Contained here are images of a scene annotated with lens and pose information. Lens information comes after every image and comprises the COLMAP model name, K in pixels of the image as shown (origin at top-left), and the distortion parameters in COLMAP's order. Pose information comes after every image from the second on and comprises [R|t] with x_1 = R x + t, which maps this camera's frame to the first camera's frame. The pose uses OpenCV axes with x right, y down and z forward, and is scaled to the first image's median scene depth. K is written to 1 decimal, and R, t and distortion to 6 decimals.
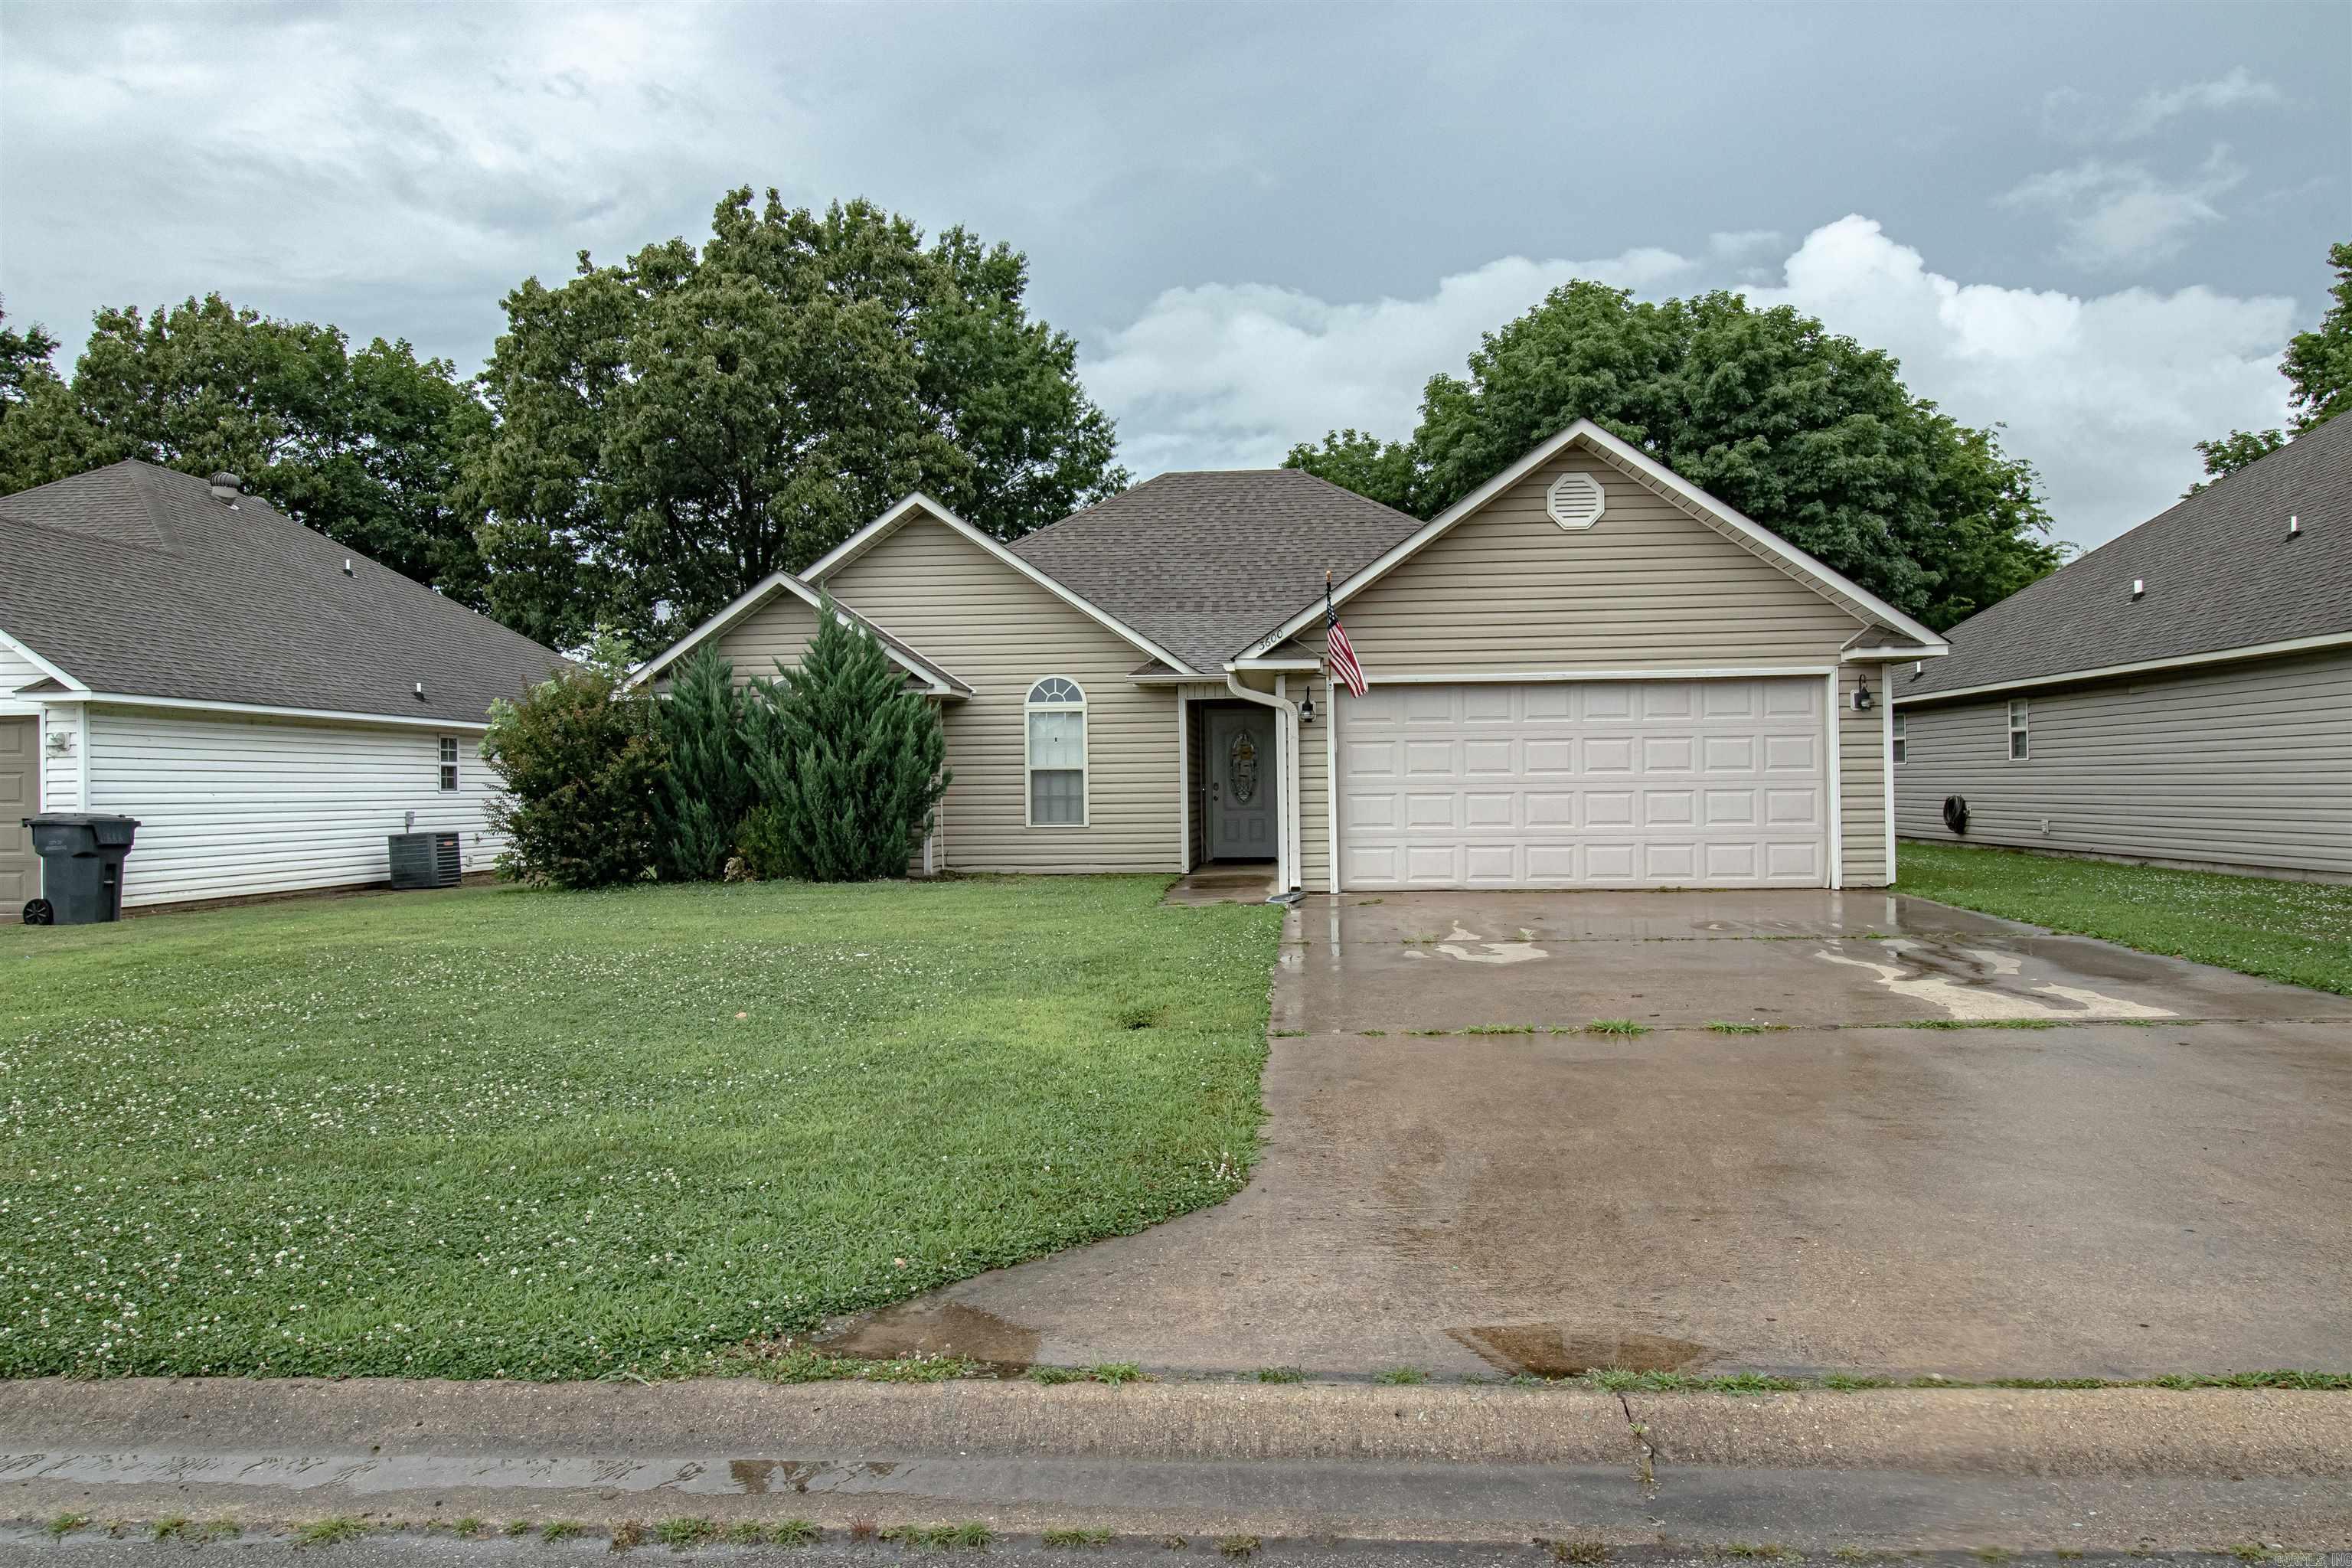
lens RADIAL K [[1640.3, 0, 1160.1], [0, 1640.3, 793.0], [0, 0, 1]] dist [0.003620, -0.007116]
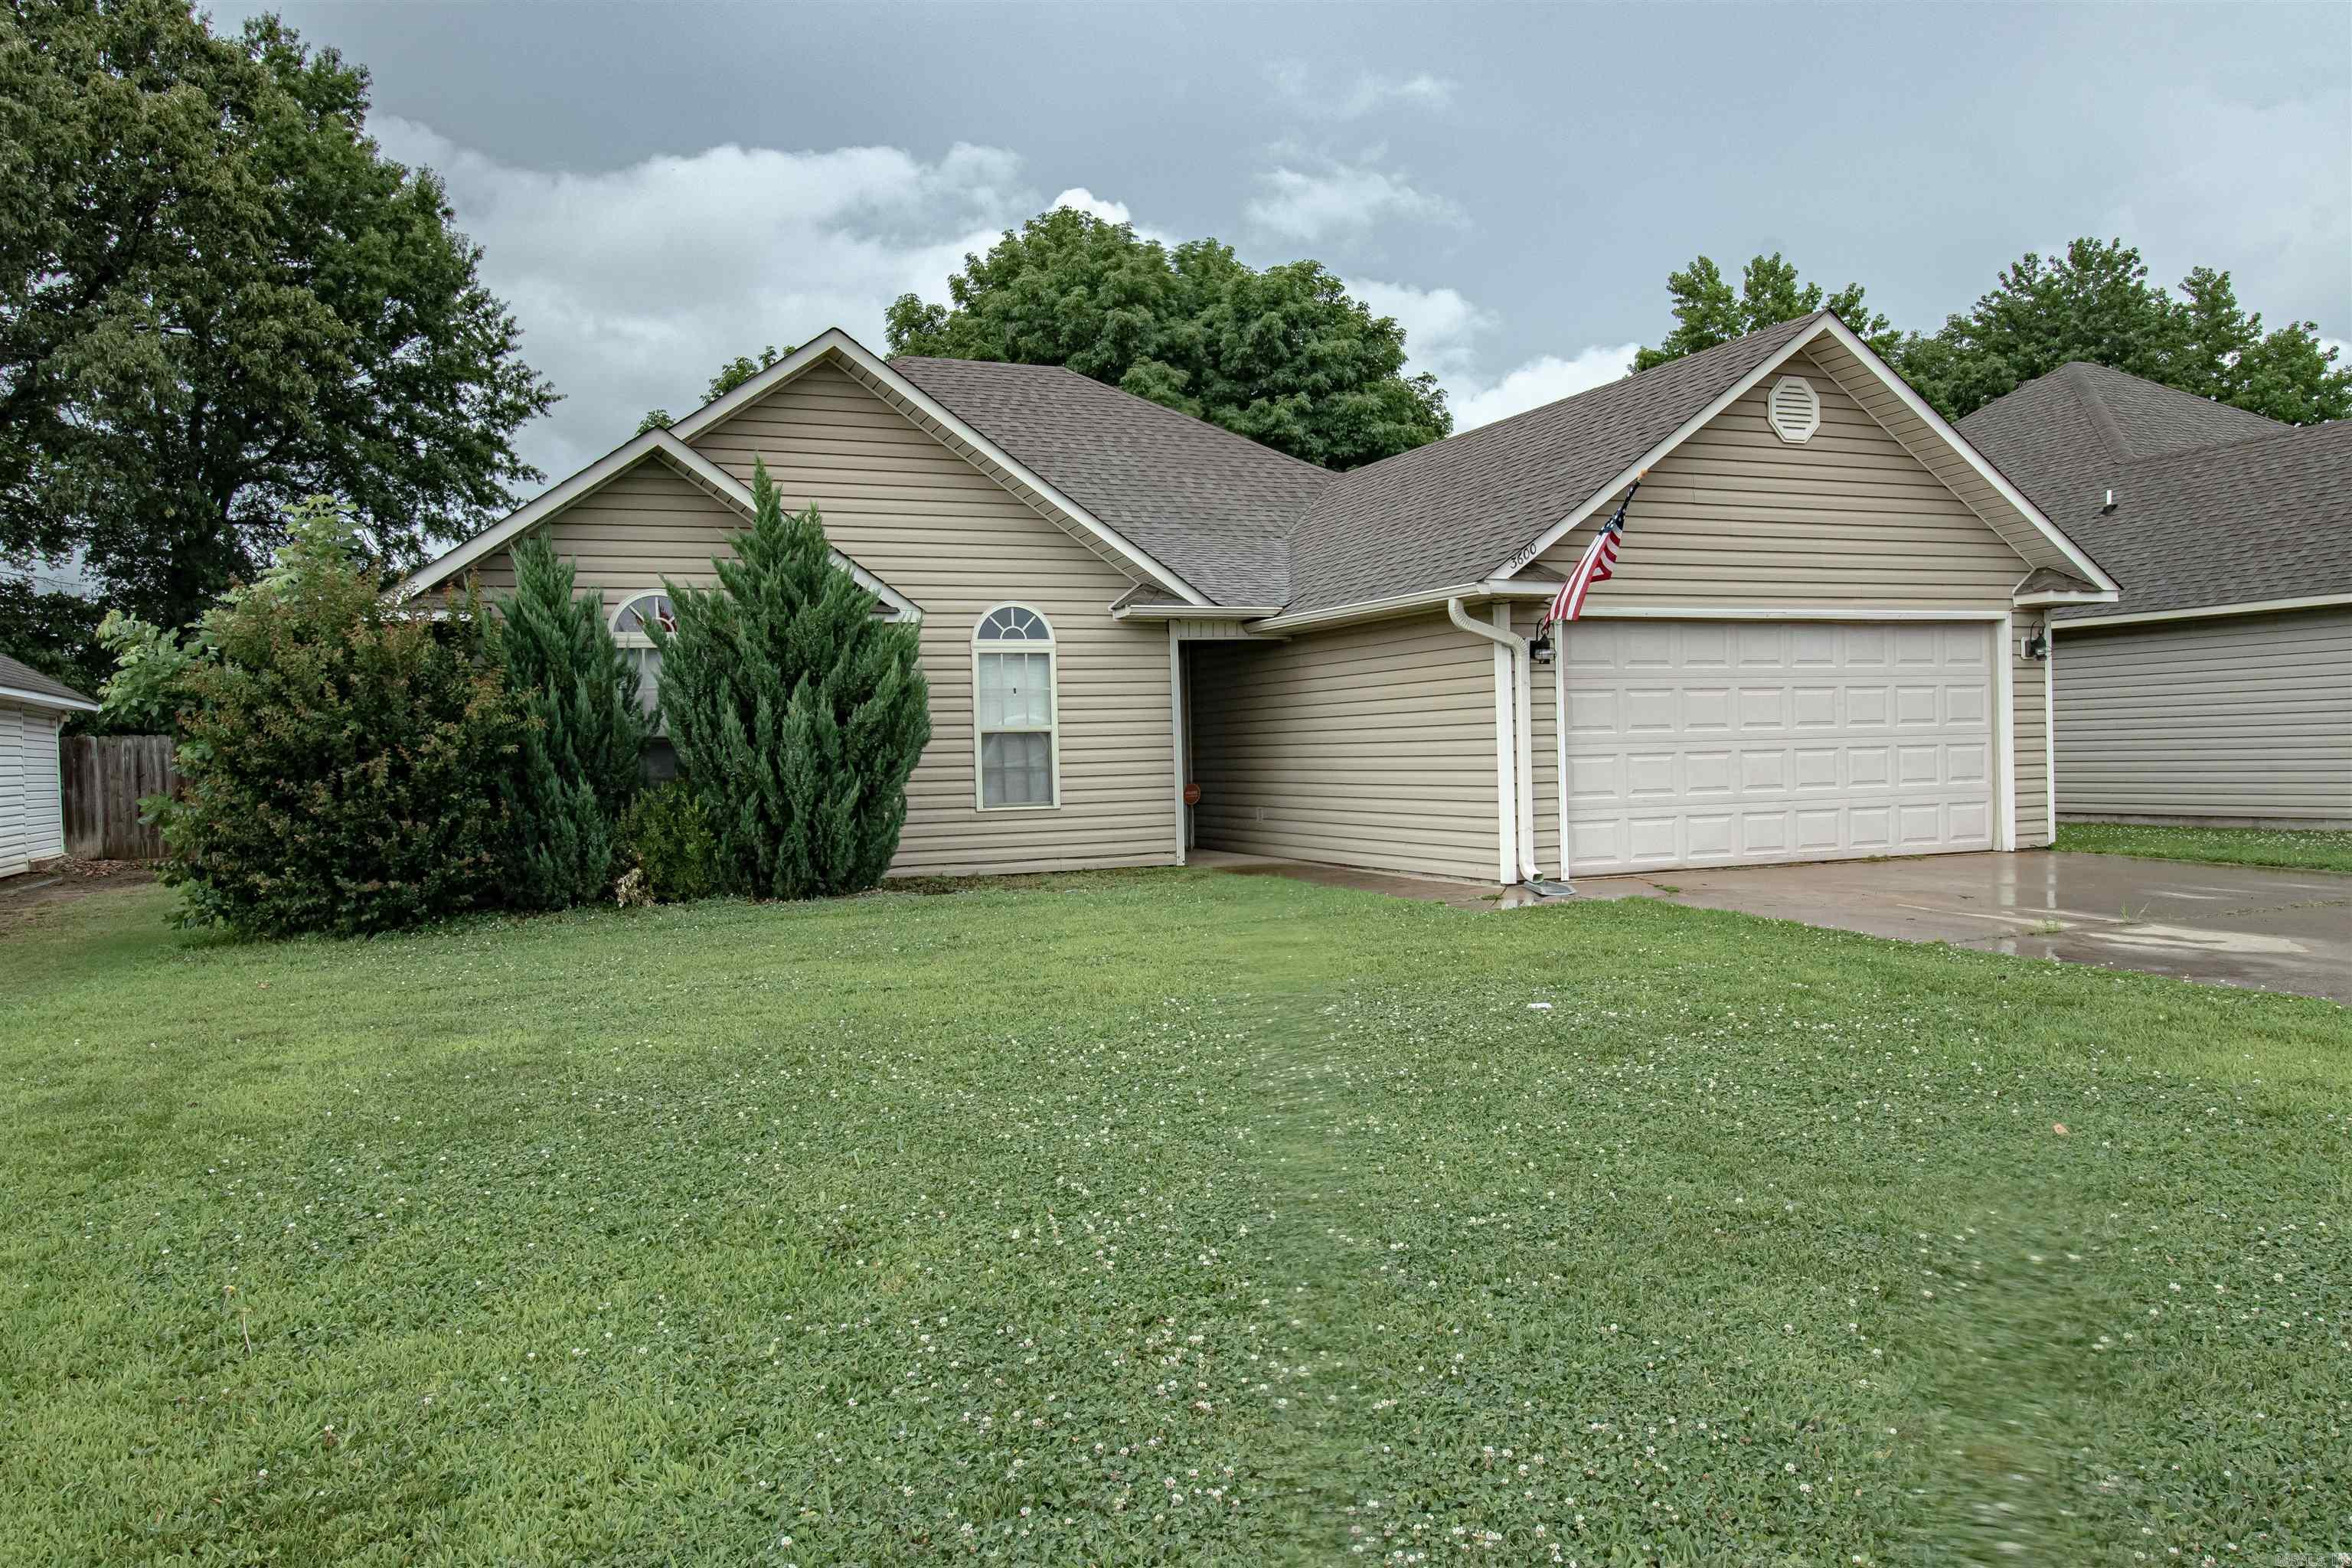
lens RADIAL K [[1715.7, 0, 1184.3], [0, 1715.7, 800.9], [0, 0, 1]] dist [0.019949, -0.025138]
pose [[0.875077, -0.022733, 0.483450, -0.326396], [0.015450, 0.999699, 0.019044, 0.002886], [-0.483737, -0.009196, 0.875165, 0.257715]]
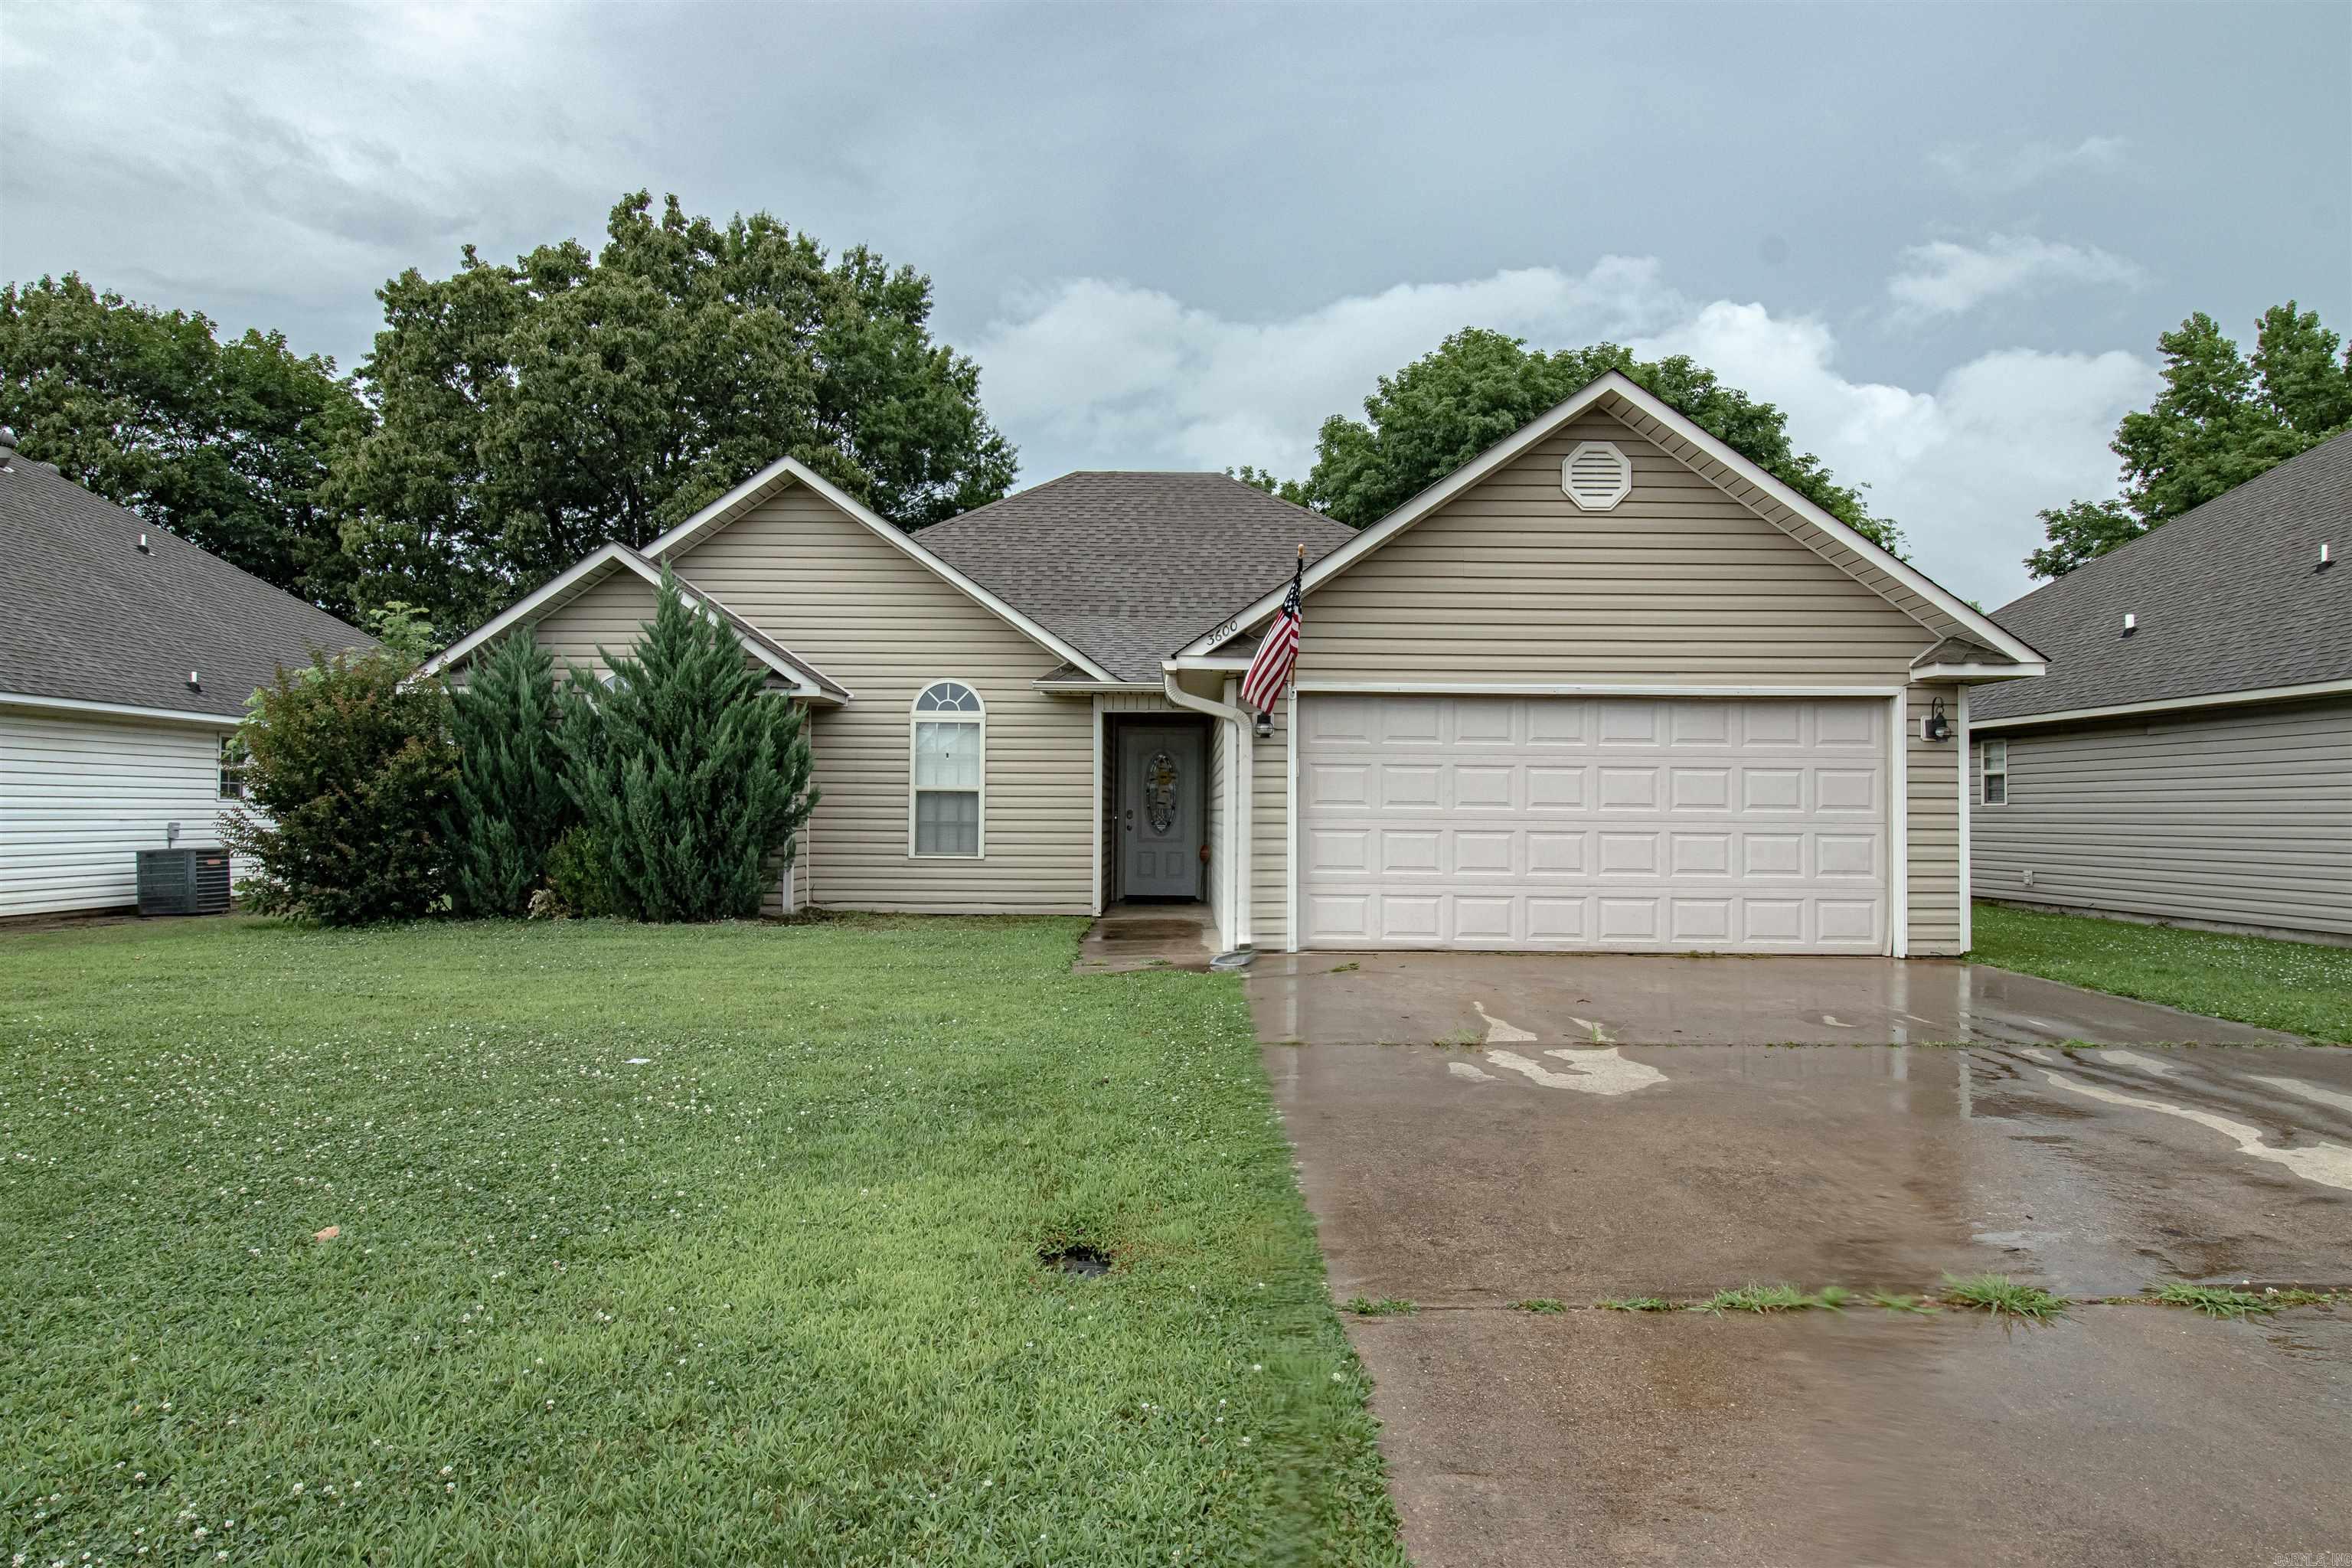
lens RADIAL K [[1478.9, 0, 1174.0], [0, 1478.9, 794.1], [0, 0, 1]] dist [0.002539, -0.006352]
pose [[0.995937, 0.023653, 0.086886, -0.011294], [-0.022227, 0.999602, -0.017346, -0.001638], [-0.087262, 0.015344, 0.996067, 0.203086]]
